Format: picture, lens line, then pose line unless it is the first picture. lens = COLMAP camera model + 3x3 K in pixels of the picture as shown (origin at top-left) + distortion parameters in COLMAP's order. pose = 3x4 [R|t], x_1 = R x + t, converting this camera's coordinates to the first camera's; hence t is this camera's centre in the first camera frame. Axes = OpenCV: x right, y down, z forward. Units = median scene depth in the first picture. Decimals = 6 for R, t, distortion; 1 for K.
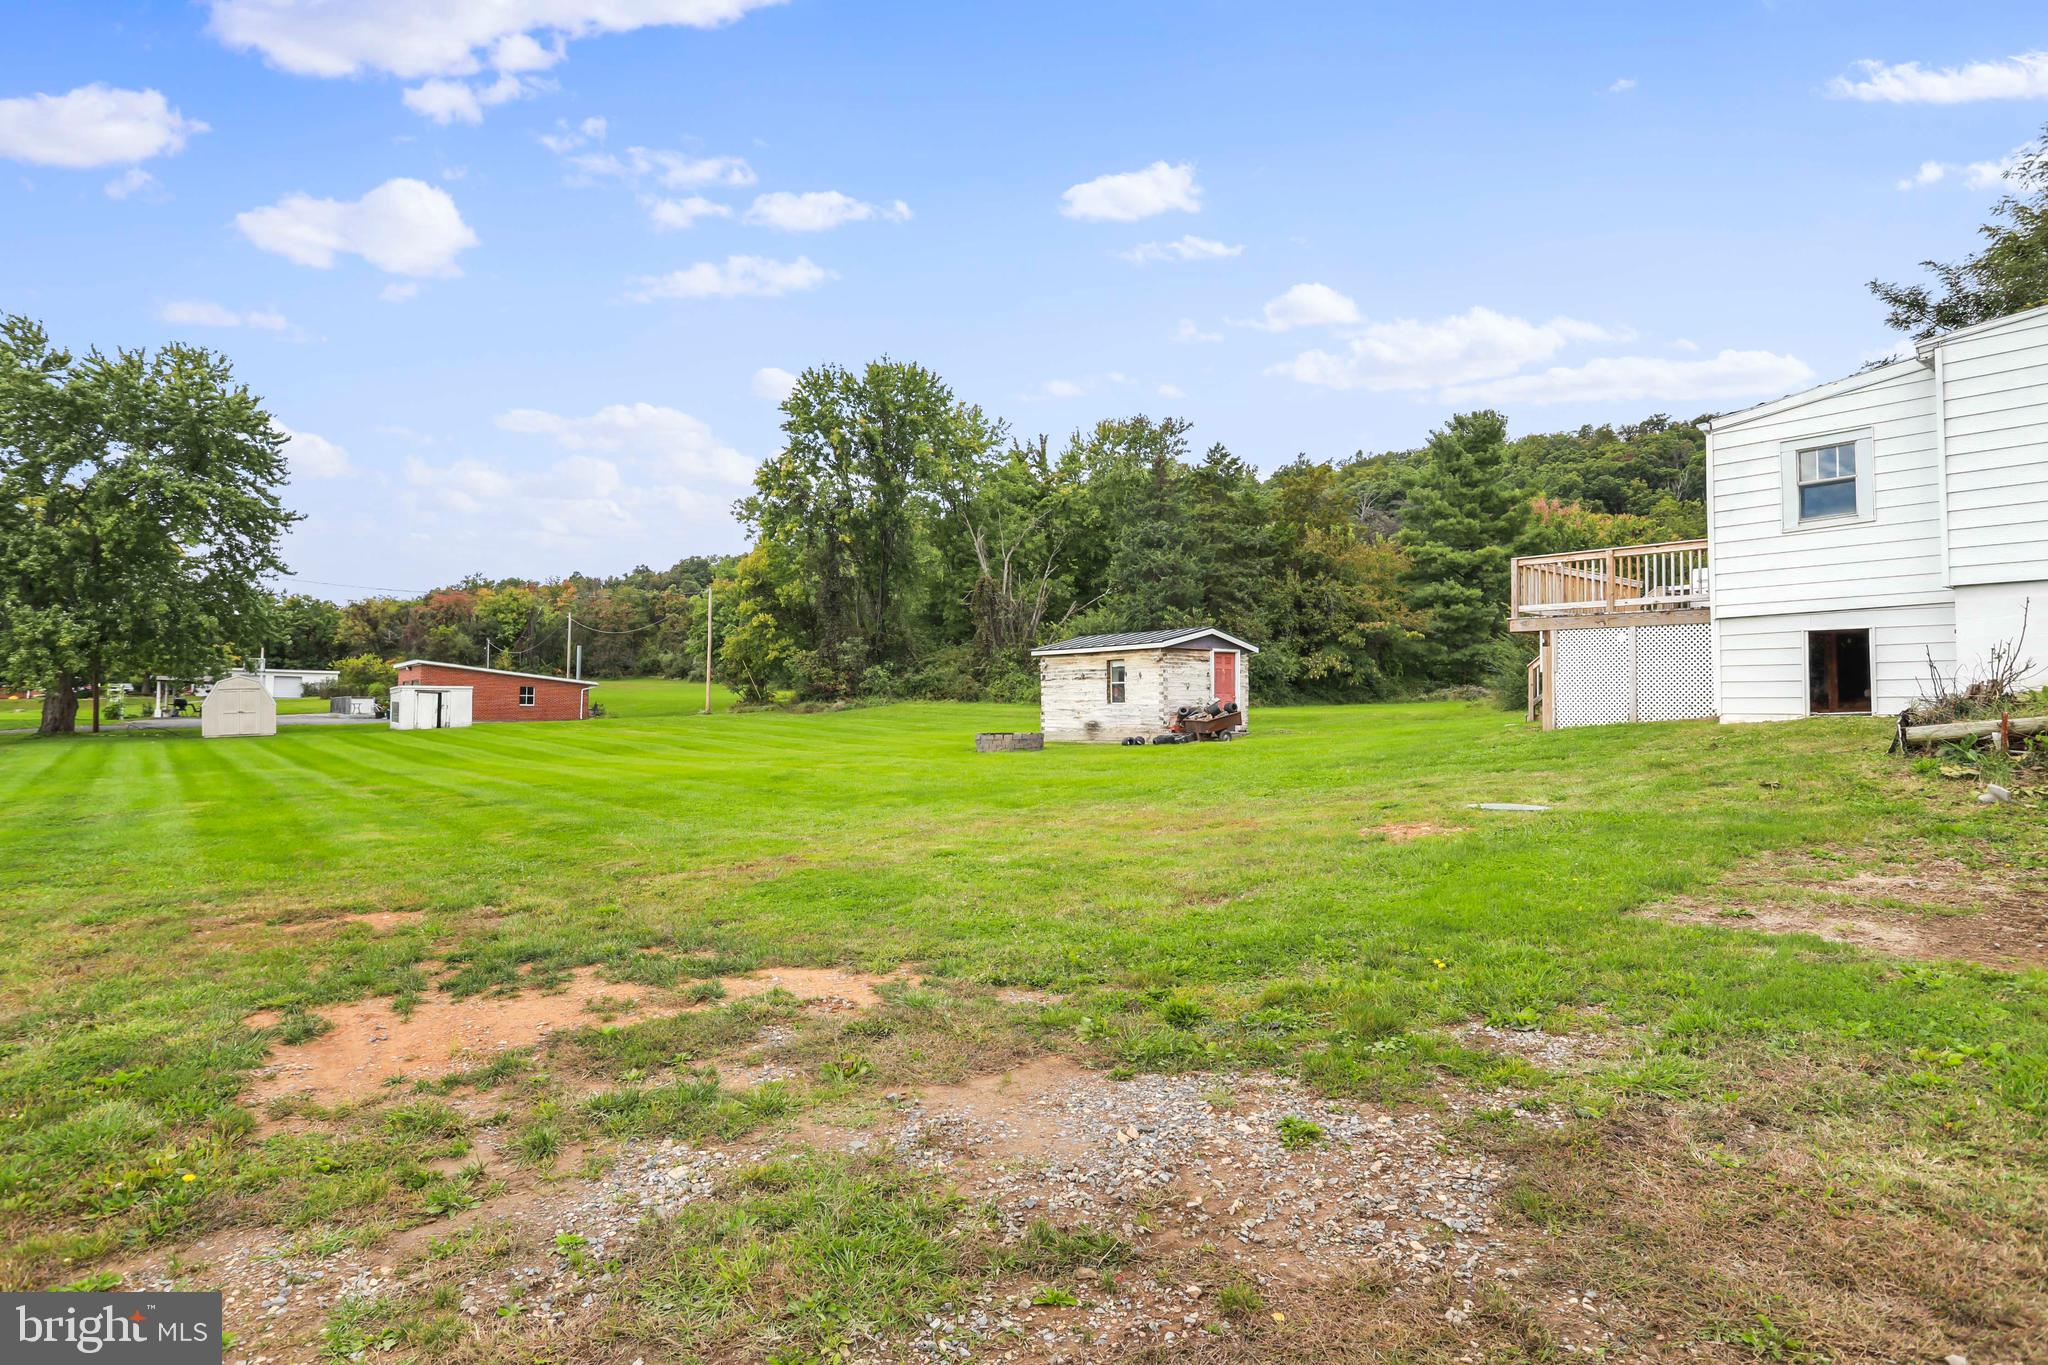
lens RADIAL K [[1076.8, 0, 1020.6], [0, 1076.8, 682.4], [0, 0, 1]] dist [-0.026743, 0.006129]
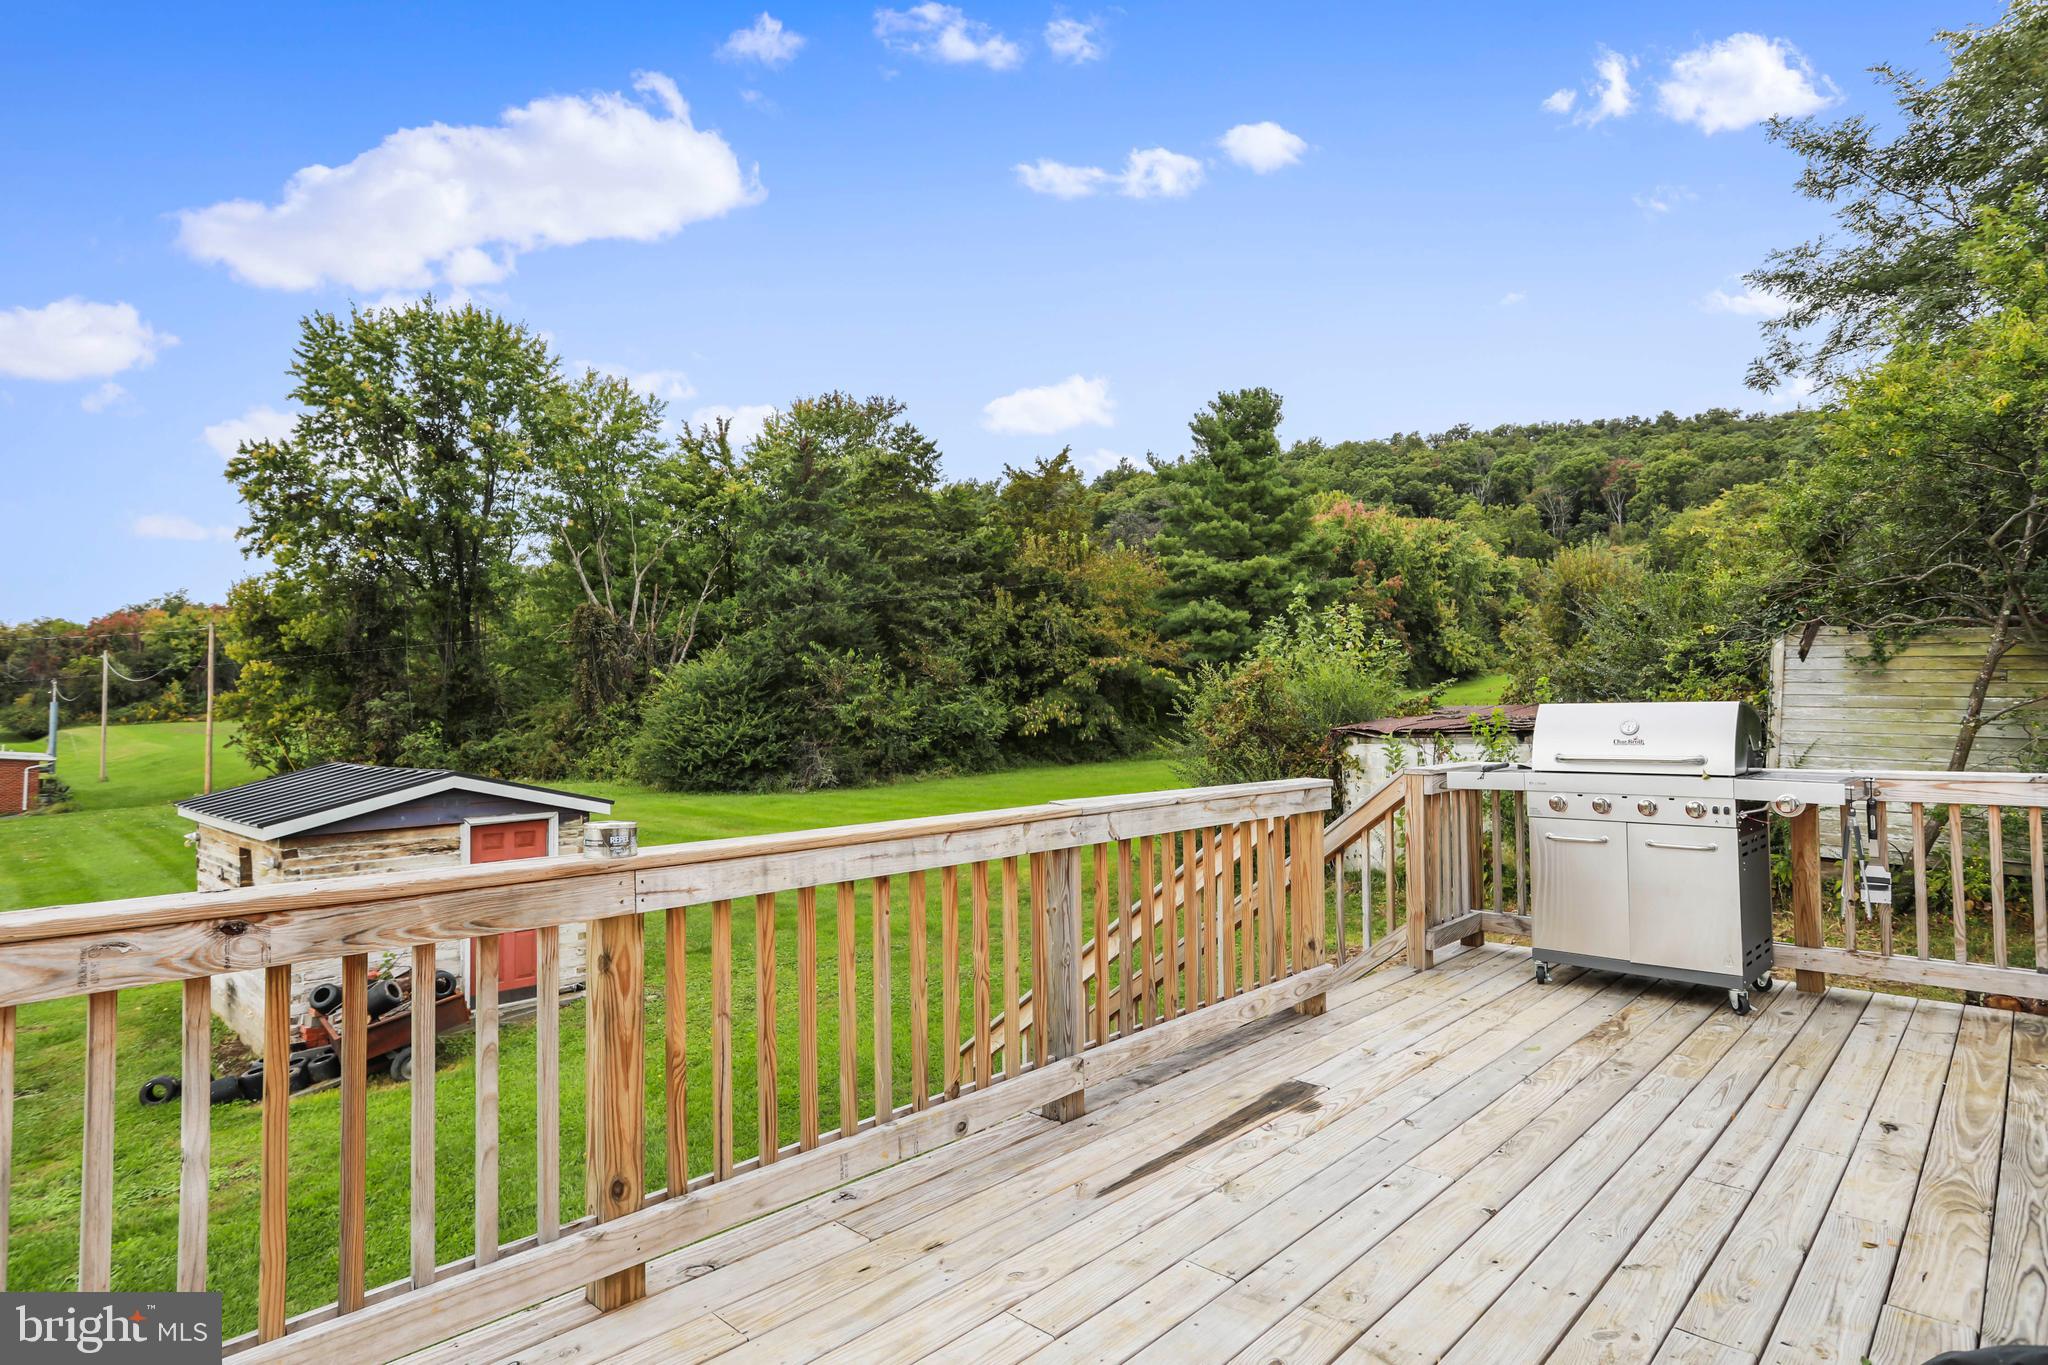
lens RADIAL K [[1076.8, 0, 1006.7], [0, 1076.8, 675.9], [0, 0, 1]] dist [-0.026743, 0.006129]
pose [[0.991171, -0.020940, 0.130926, 0.147652], [0.022473, 0.999695, -0.010242, -0.034624], [-0.130671, 0.013094, 0.991339, 0.238102]]
